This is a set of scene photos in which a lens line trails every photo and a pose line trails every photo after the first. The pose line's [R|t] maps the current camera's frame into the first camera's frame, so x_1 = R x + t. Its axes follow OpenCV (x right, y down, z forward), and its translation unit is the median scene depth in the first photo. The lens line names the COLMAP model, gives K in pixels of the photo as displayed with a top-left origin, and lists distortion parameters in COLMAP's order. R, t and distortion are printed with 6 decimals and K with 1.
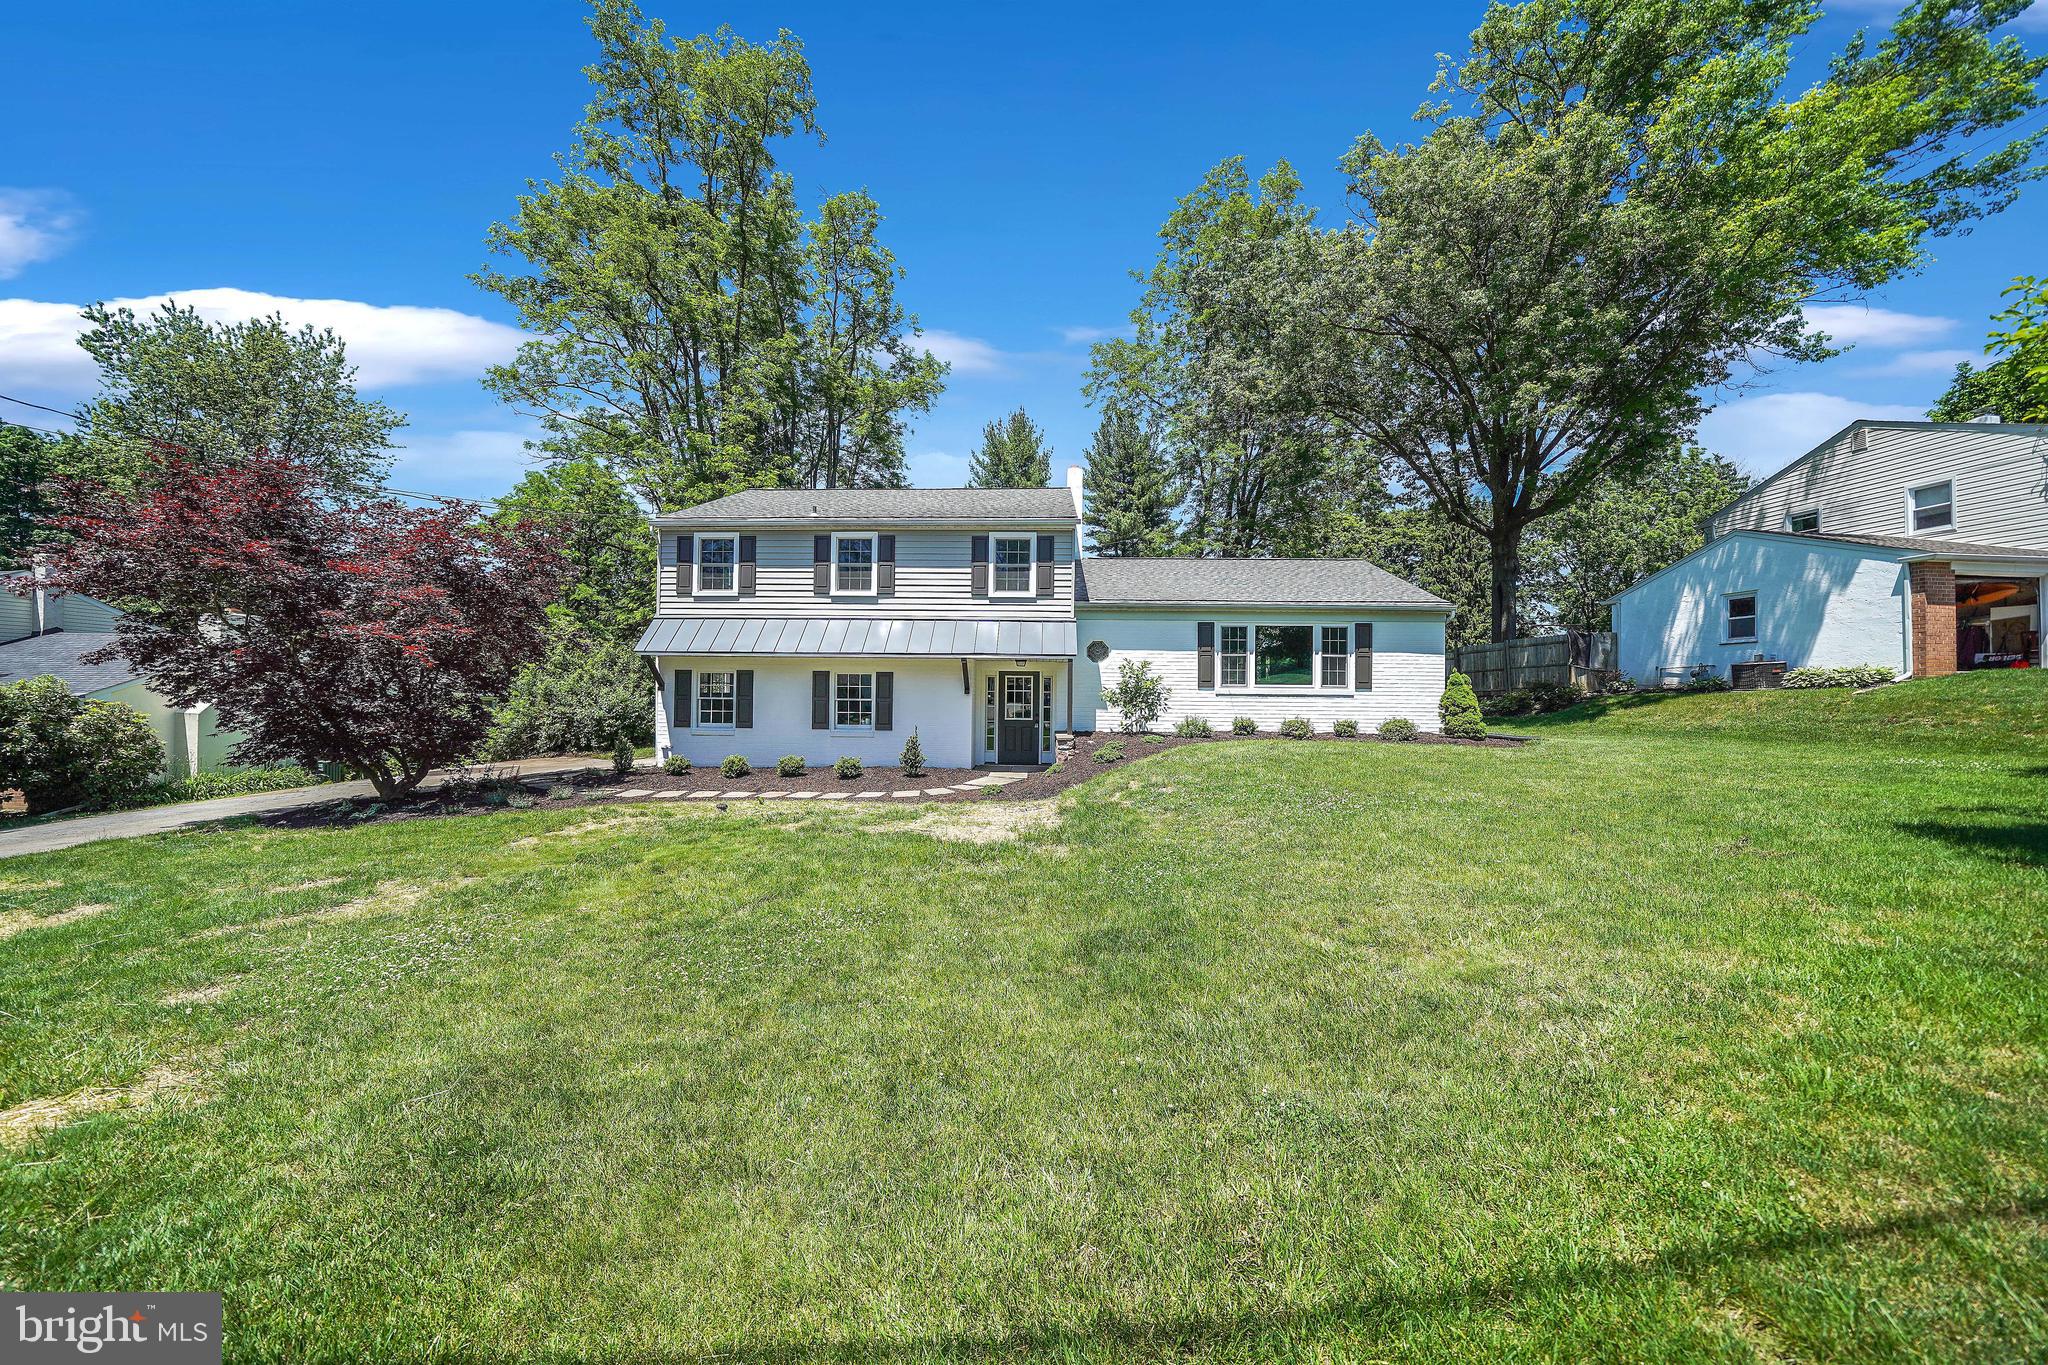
lens RADIAL K [[711.7, 0, 1020.1], [0, 711.7, 684.3], [0, 0, 1]] dist [-0.024315, 0.001643]
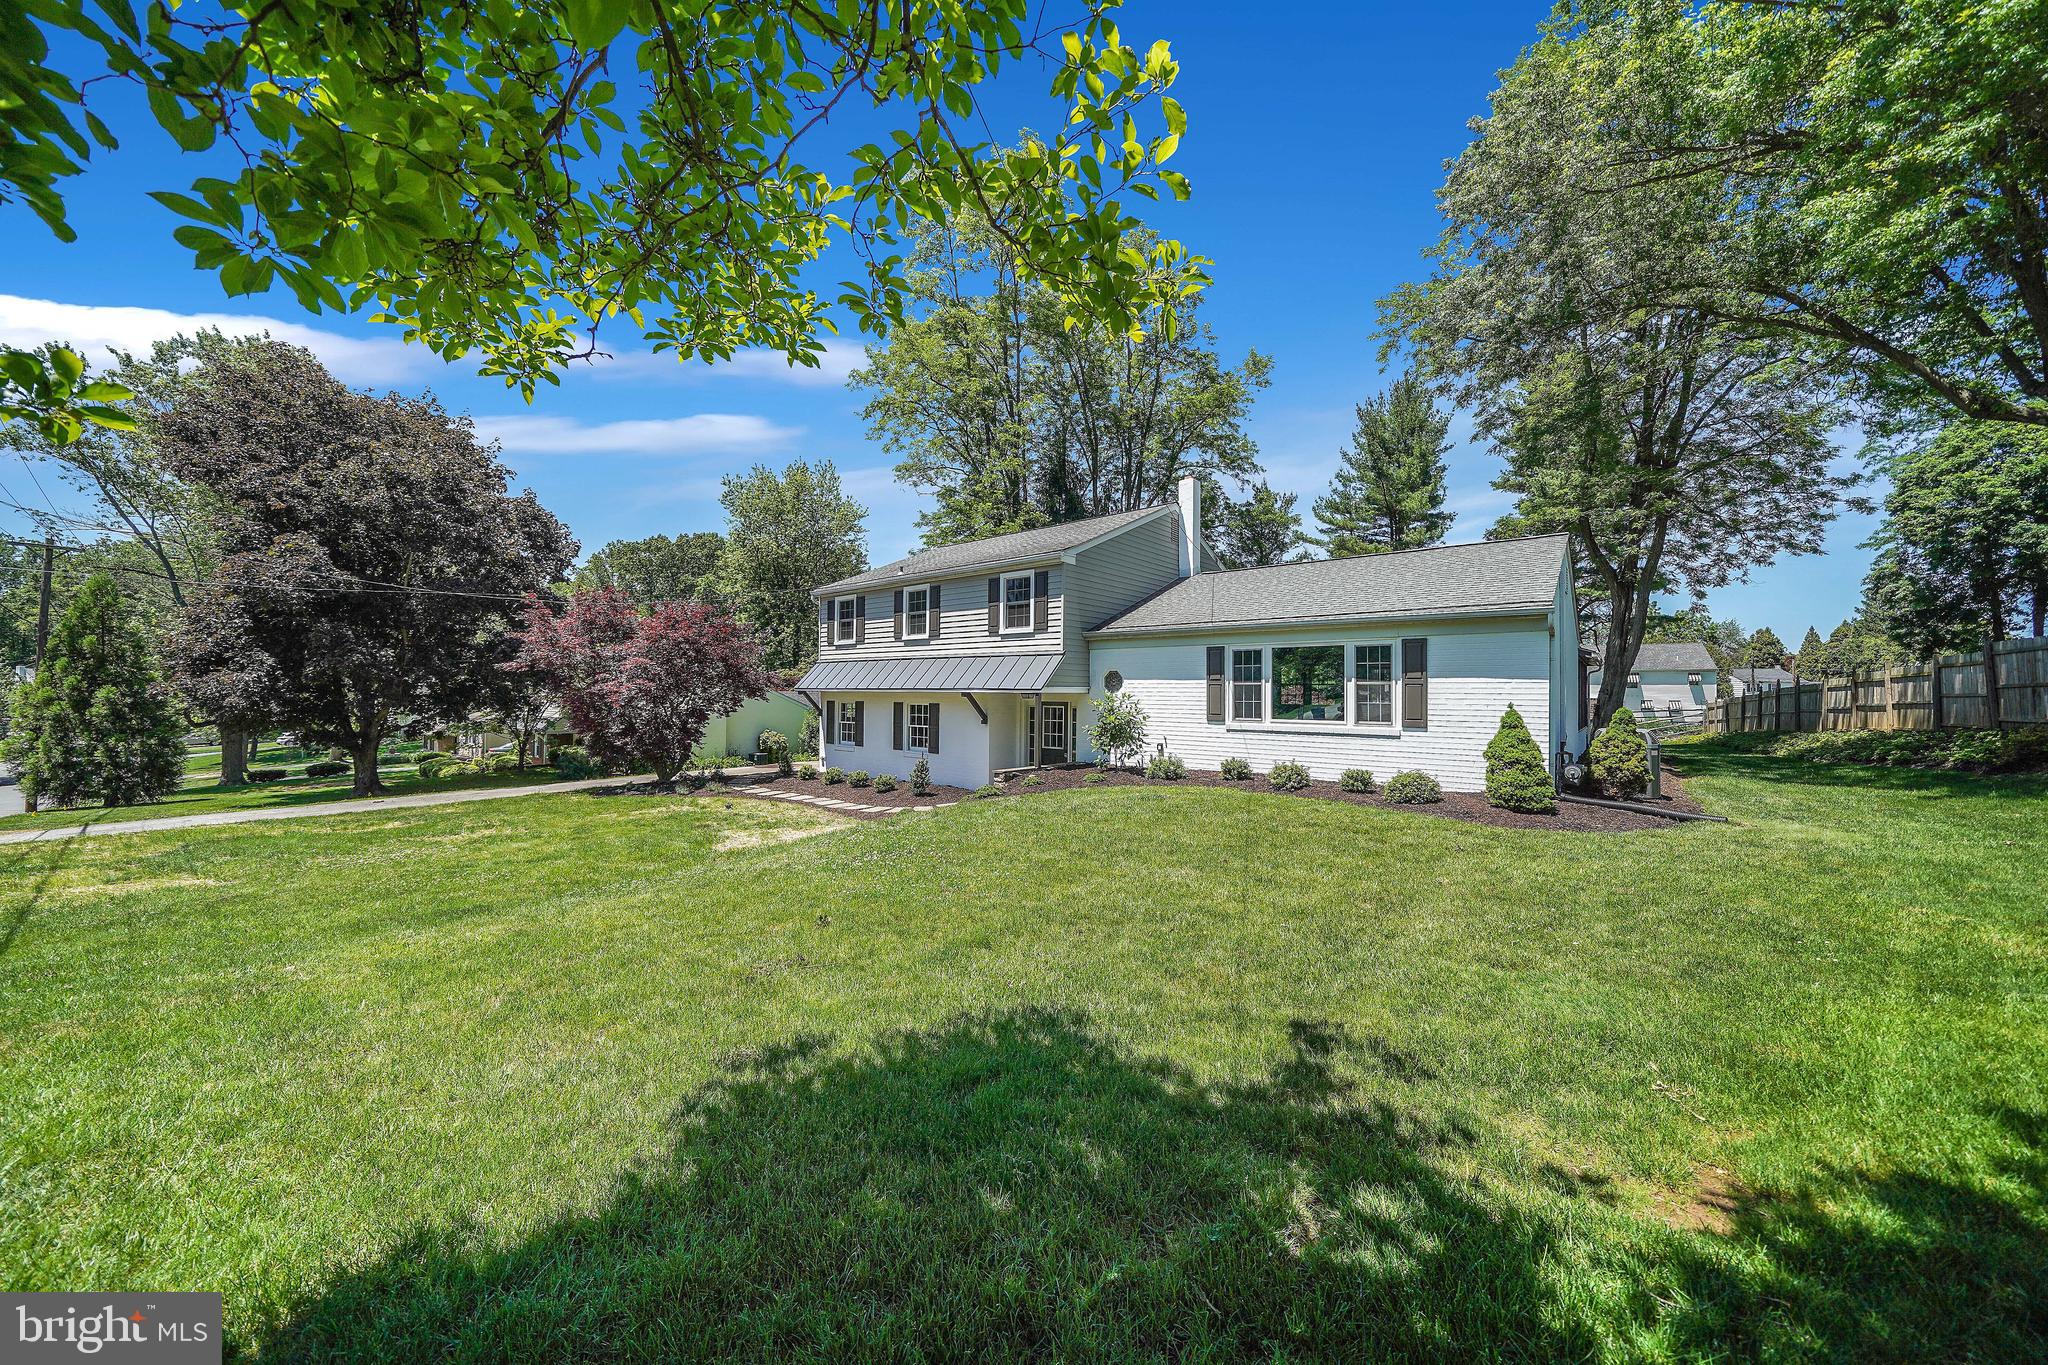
lens RADIAL K [[711.7, 0, 1018.6], [0, 711.7, 687.2], [0, 0, 1]] dist [-0.024315, 0.001643]
pose [[0.779890, -0.009306, -0.625847, 0.627065], [0.003595, 0.999940, -0.010388, -0.029968], [0.625906, 0.005851, 0.779877, 0.173363]]
